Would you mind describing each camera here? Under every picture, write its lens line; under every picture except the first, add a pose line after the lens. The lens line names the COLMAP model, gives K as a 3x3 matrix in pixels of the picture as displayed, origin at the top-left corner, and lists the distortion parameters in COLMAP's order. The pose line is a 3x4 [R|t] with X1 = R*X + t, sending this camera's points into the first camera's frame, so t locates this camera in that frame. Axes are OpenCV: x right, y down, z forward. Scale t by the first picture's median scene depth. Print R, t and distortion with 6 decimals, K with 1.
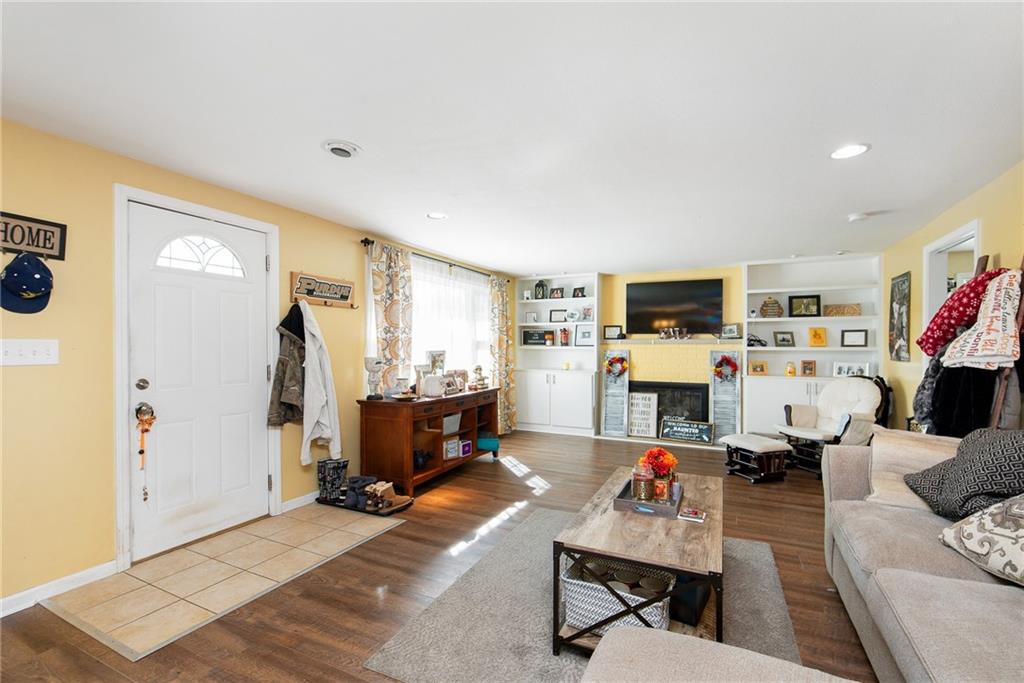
lens RADIAL K [[439.5, 0, 516.4], [0, 439.5, 344.5], [0, 0, 1]] dist [-0.001329, -0.000166]
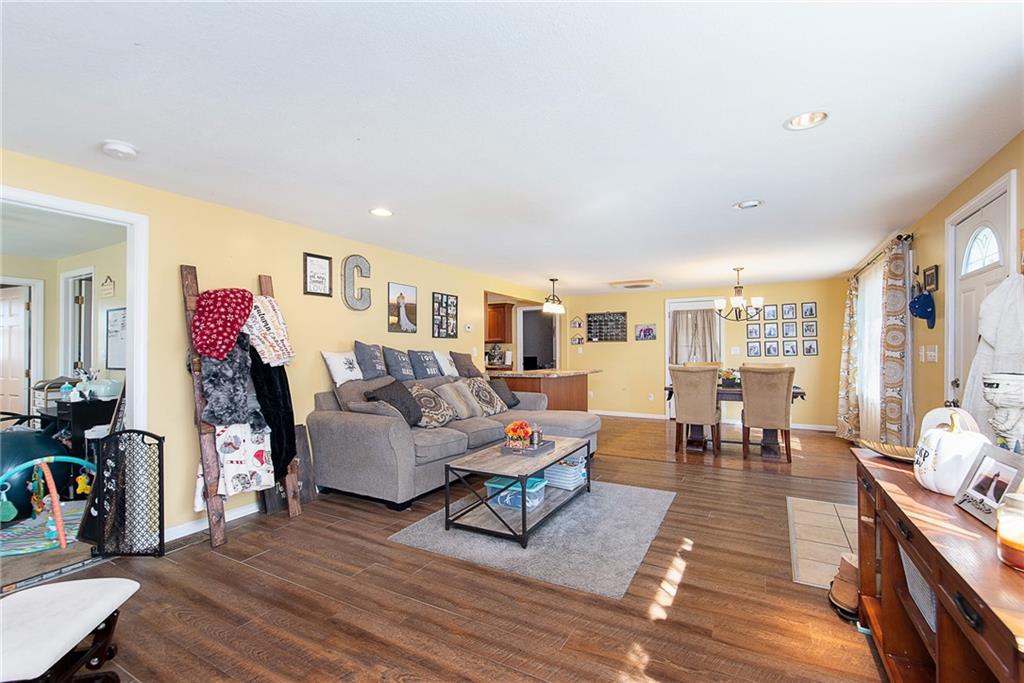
lens RADIAL K [[439.5, 0, 518.6], [0, 439.5, 347.5], [0, 0, 1]] dist [-0.001329, -0.000166]
pose [[-0.998943, -0.001465, 0.045938, 0.193217], [-0.001814, 0.999970, -0.007549, 0.006076], [-0.045926, -0.007624, -0.998916, 1.820615]]
